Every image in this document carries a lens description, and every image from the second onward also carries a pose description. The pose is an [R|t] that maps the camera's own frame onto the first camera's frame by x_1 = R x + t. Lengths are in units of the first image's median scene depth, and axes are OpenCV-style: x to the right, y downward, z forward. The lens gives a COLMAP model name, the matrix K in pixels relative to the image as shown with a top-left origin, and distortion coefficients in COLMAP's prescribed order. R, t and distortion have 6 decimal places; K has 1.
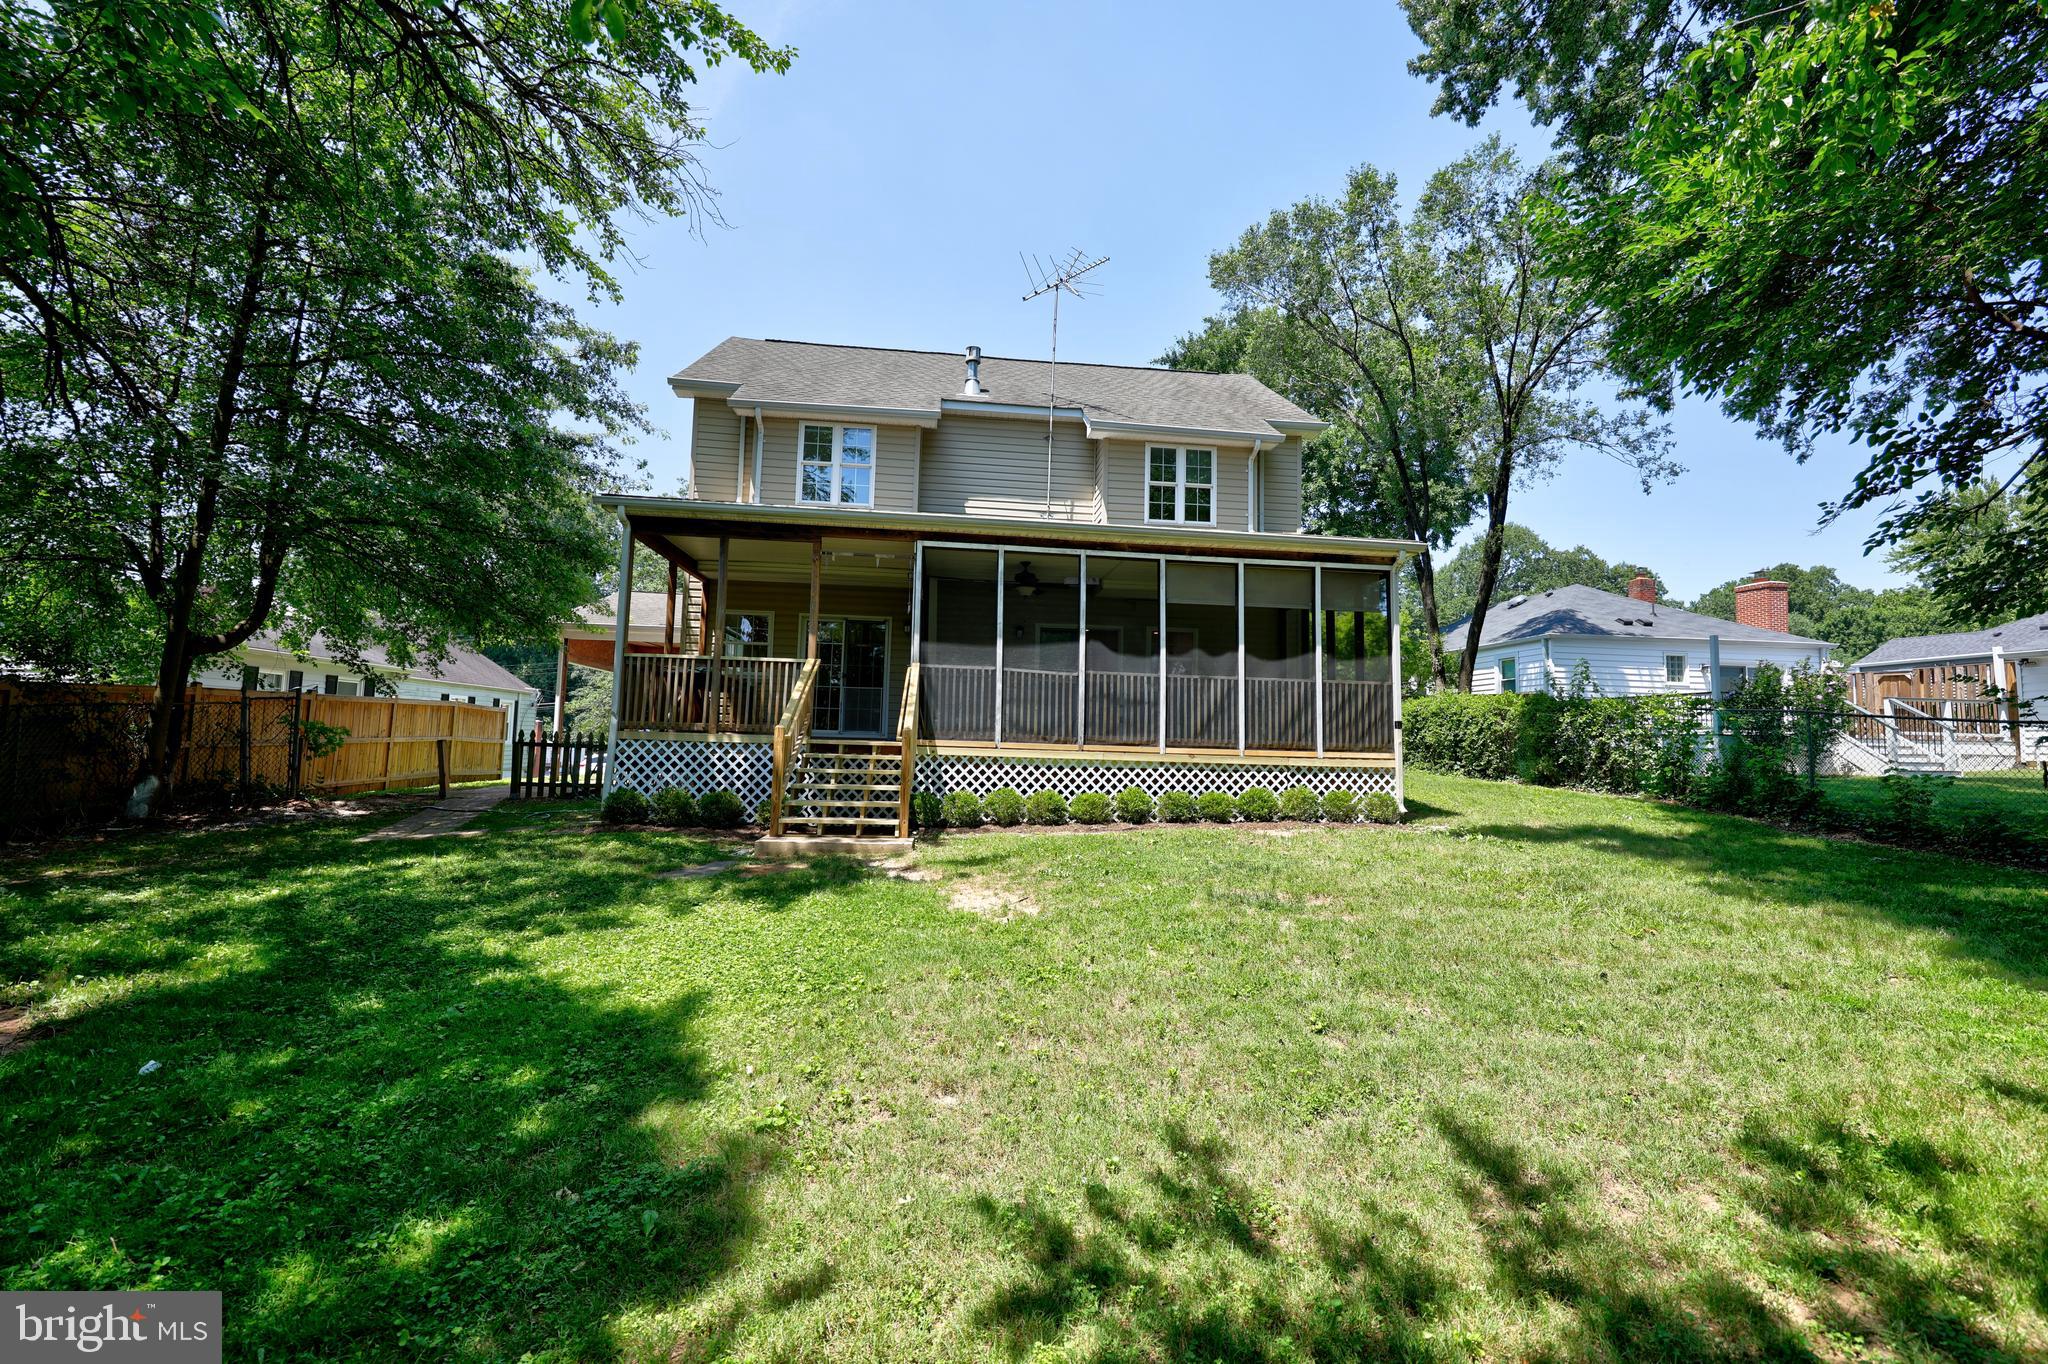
lens RADIAL K [[838.2, 0, 1018.8], [0, 838.2, 675.3], [0, 0, 1]] dist [0.003082, 0.000492]
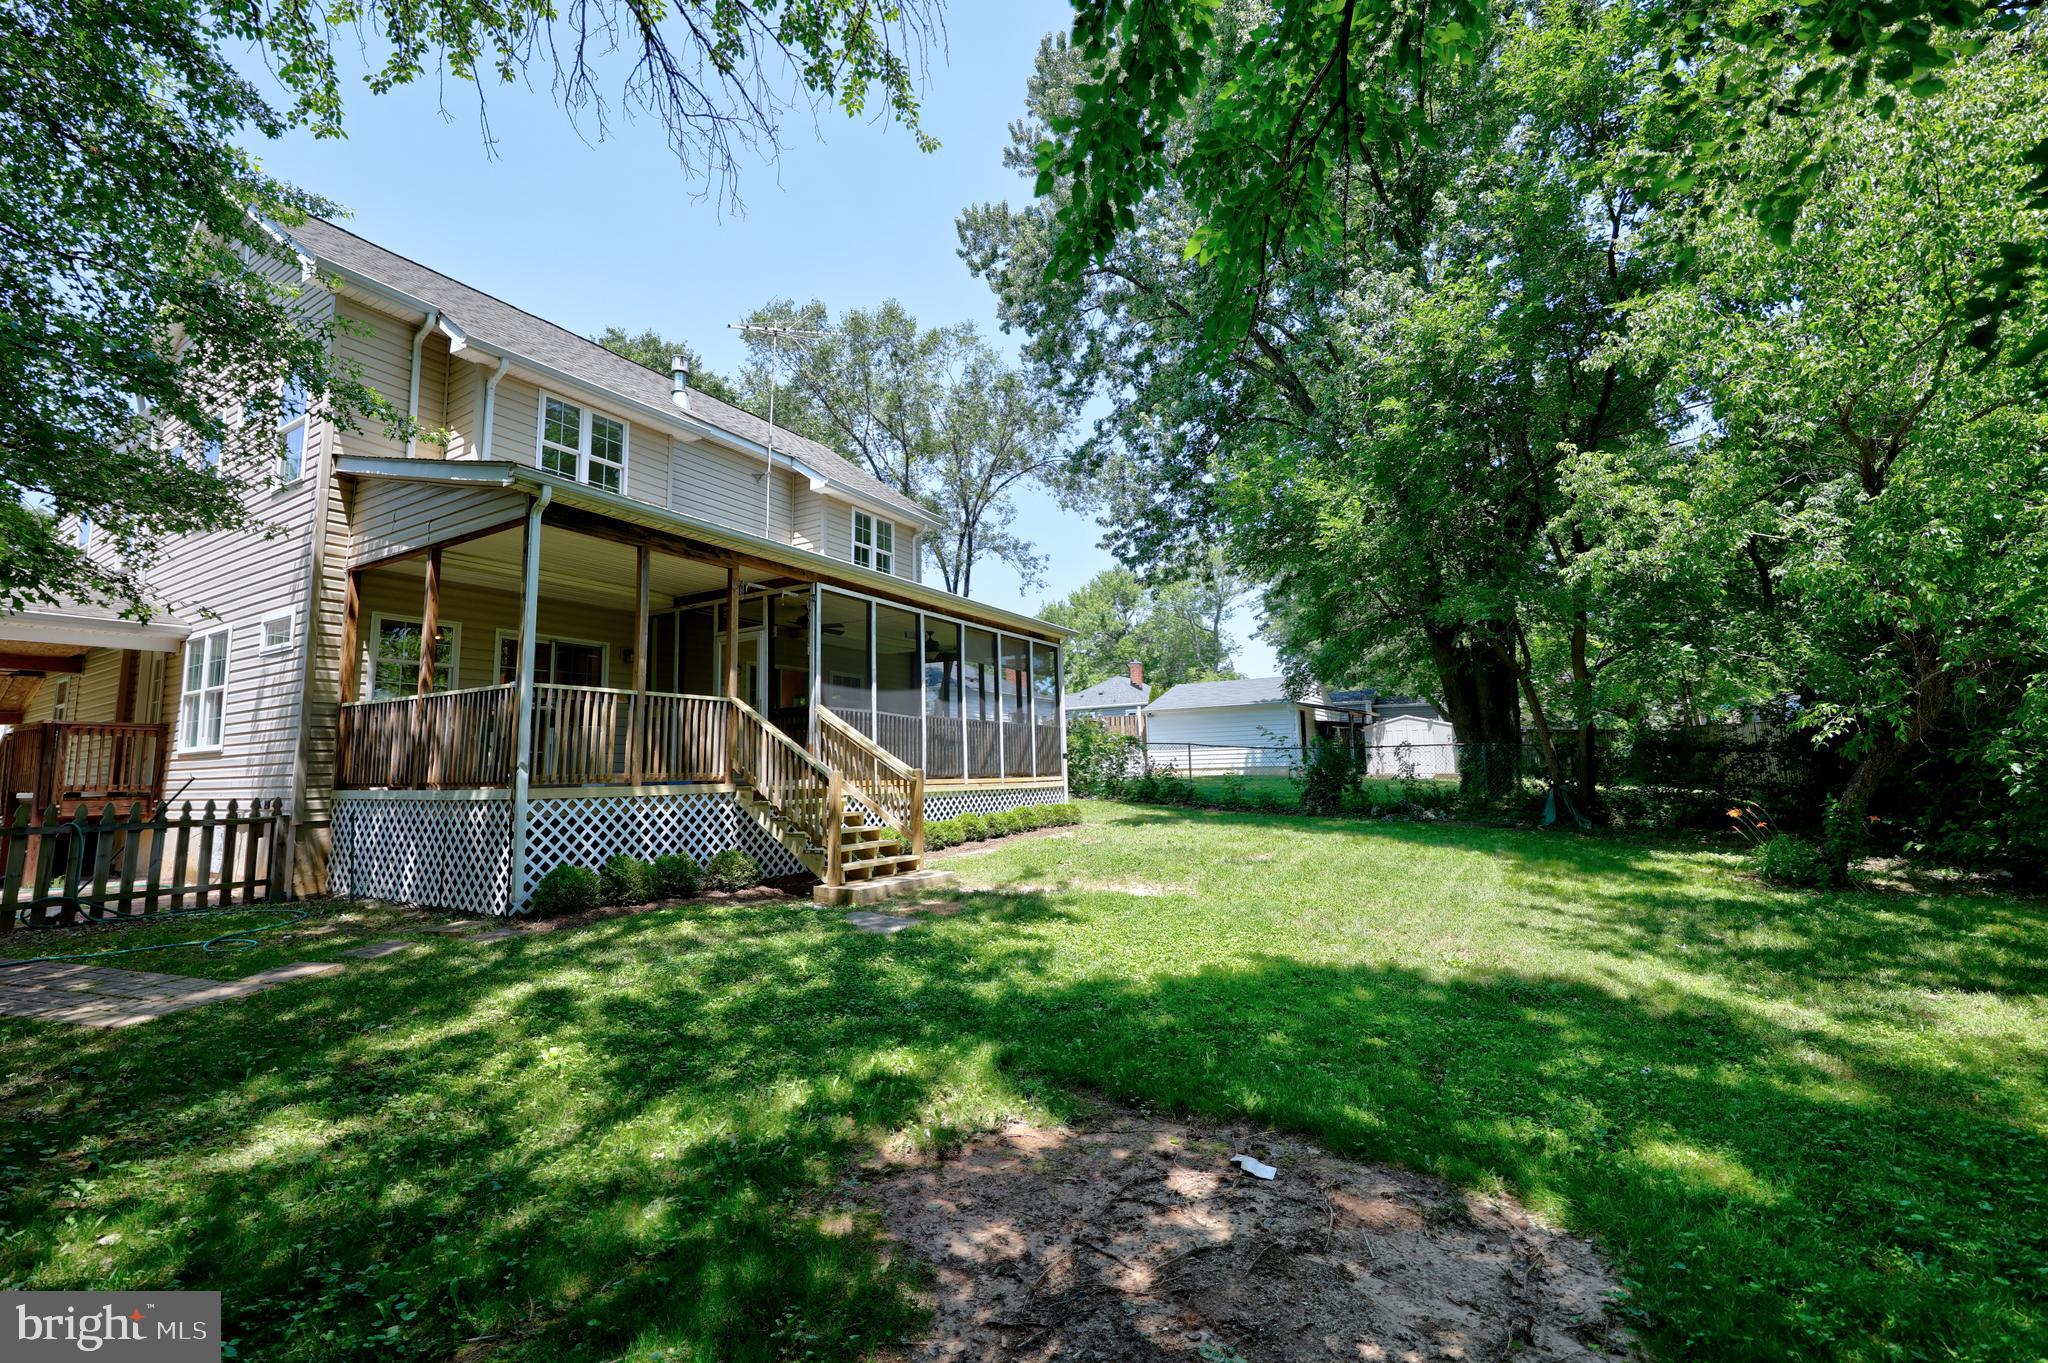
lens RADIAL K [[838.2, 0, 1032.1], [0, 838.2, 671.9], [0, 0, 1]] dist [0.003082, 0.000492]
pose [[0.595192, 0.057084, 0.801554, -0.758564], [-0.023553, 0.998284, -0.053605, -0.006063], [-0.803239, 0.013027, 0.595515, 0.195419]]
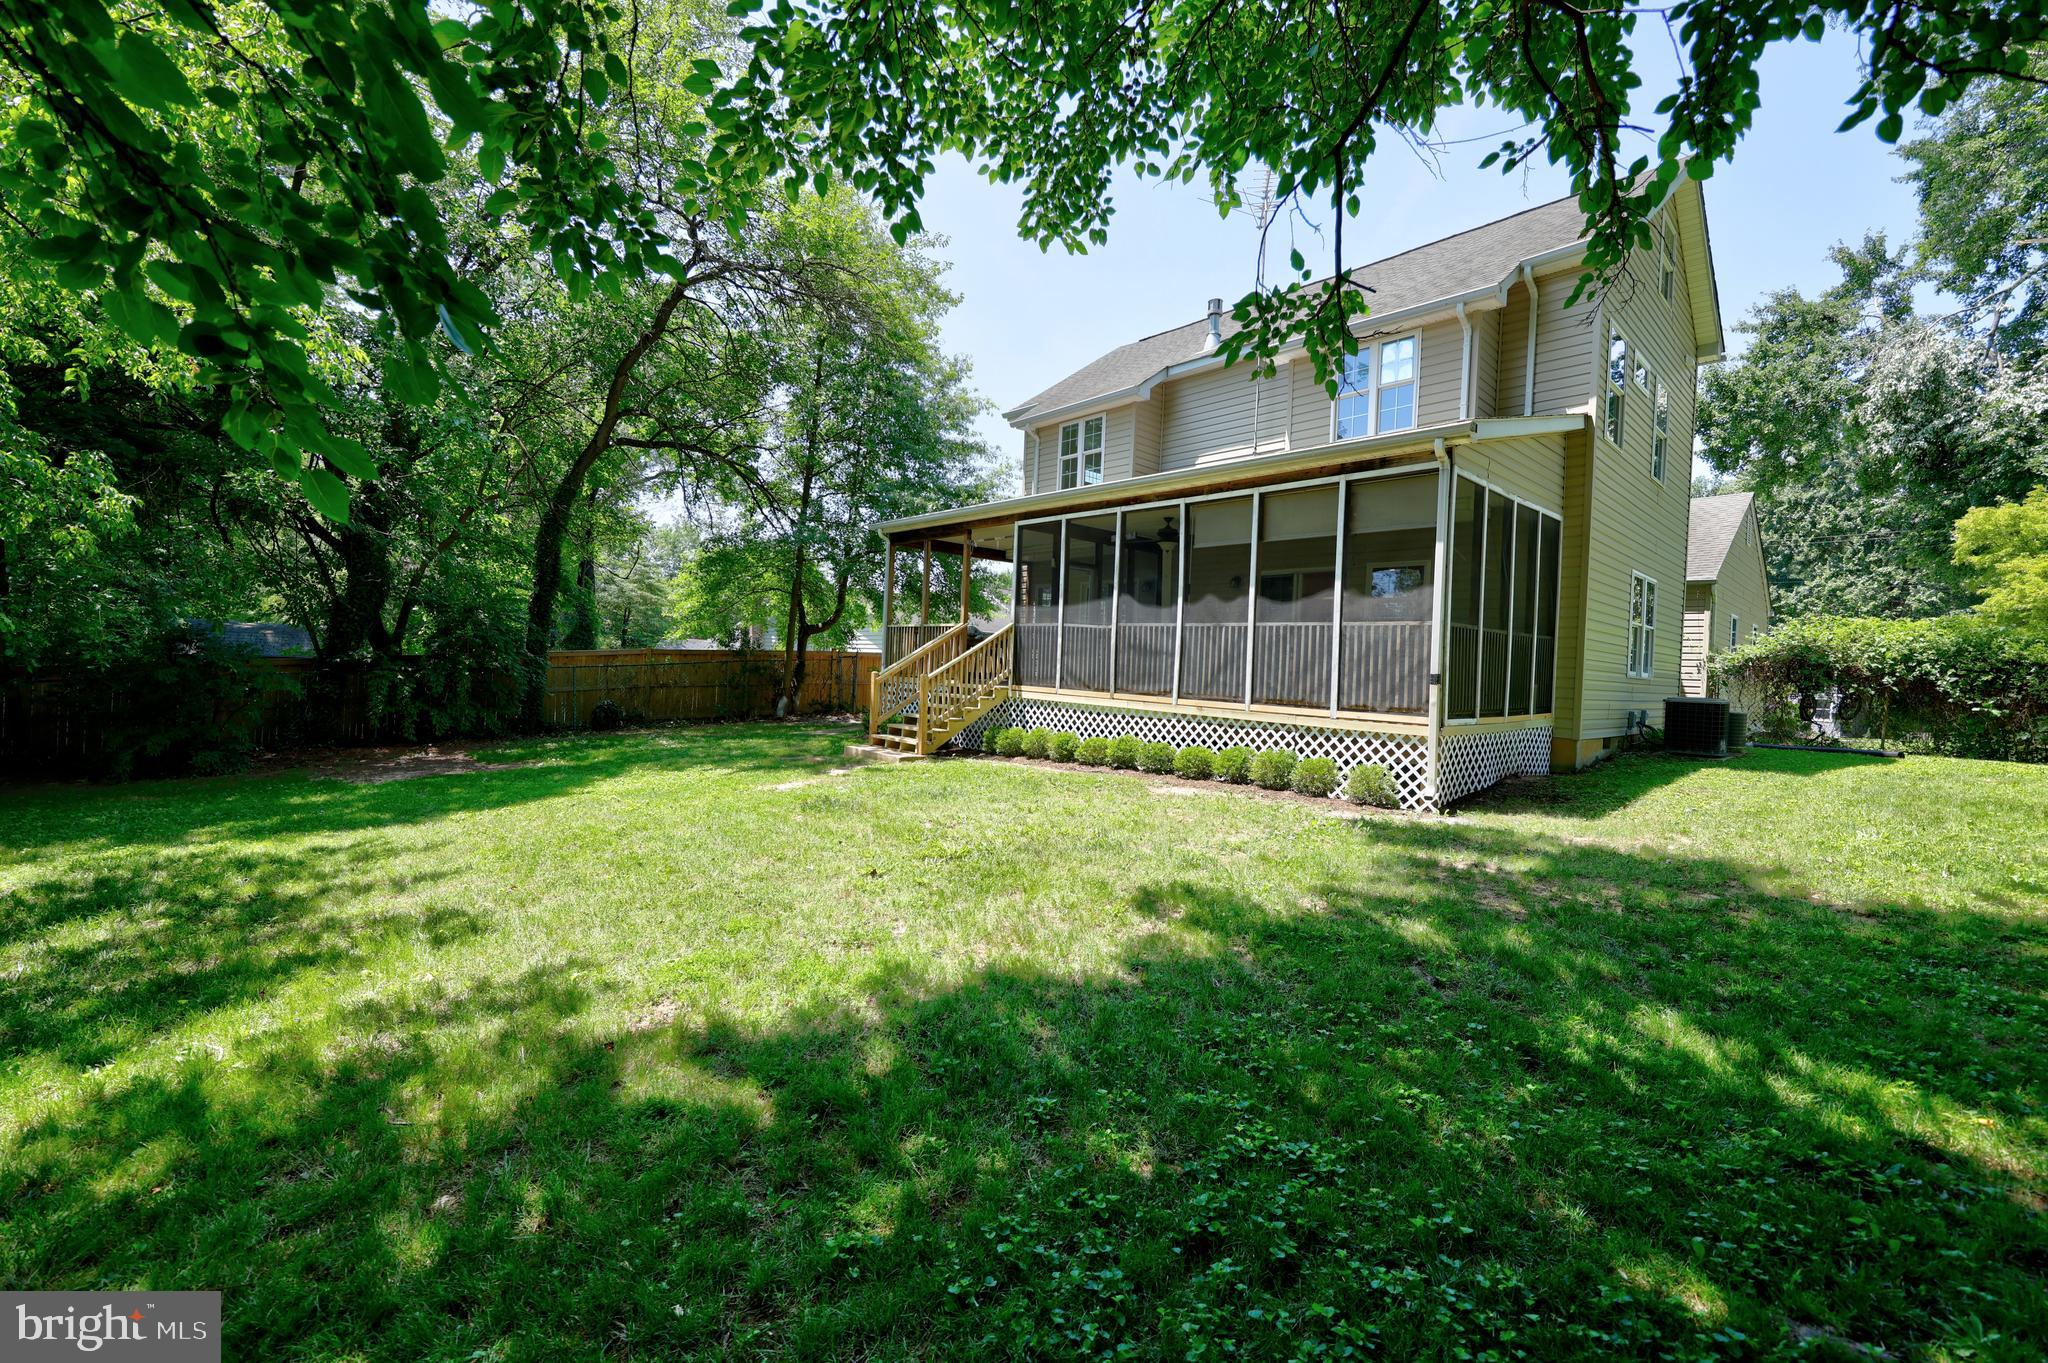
lens RADIAL K [[838.2, 0, 1028.8], [0, 838.2, 672.5], [0, 0, 1]] dist [0.003082, 0.000492]
pose [[0.607773, 0.004512, -0.794098, 0.843263], [0.013200, 0.999788, 0.015784, 0.038169], [0.794001, -0.020075, 0.607585, 0.273459]]
